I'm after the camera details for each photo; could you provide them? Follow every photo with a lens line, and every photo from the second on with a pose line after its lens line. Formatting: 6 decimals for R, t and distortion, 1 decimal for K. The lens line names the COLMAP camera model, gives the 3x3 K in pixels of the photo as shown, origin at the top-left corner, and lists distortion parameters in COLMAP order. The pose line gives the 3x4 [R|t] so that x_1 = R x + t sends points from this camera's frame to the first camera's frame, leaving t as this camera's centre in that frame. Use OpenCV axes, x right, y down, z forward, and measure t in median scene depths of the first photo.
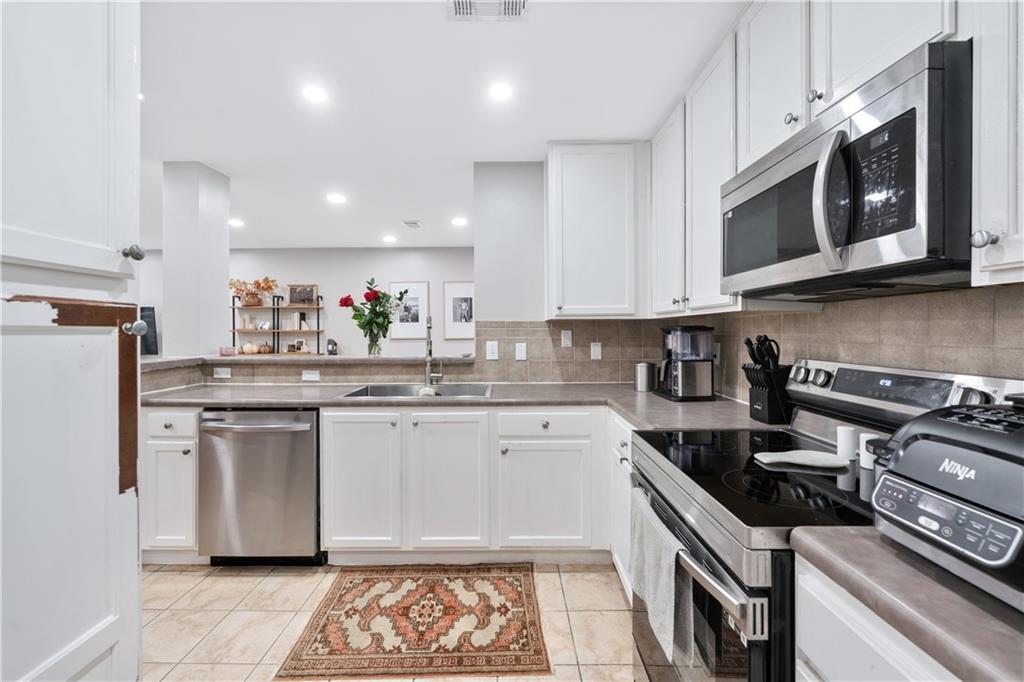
lens RADIAL K [[428.0, 0, 513.7], [0, 428.0, 334.6], [0, 0, 1]] dist [-0.003539, -0.000102]
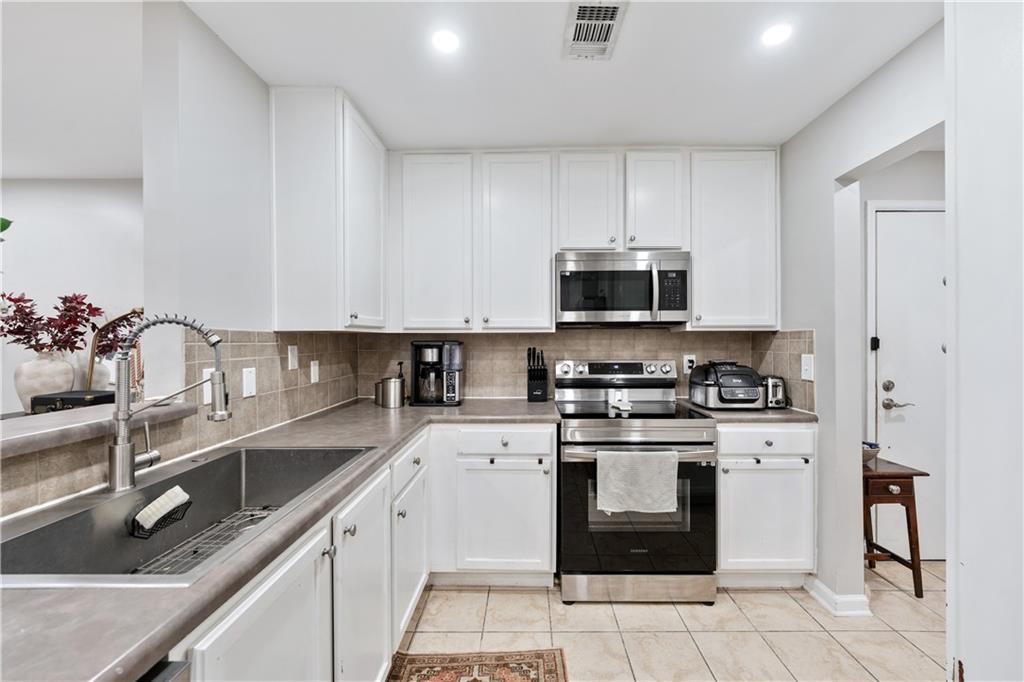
lens RADIAL K [[428.0, 0, 520.3], [0, 428.0, 342.6], [0, 0, 1]] dist [-0.003539, -0.000102]
pose [[-0.018393, 0.000254, 0.999831, -0.863233], [0.012443, 0.999923, -0.000026, -0.015046], [-0.999753, 0.012441, -0.018395, 0.932420]]
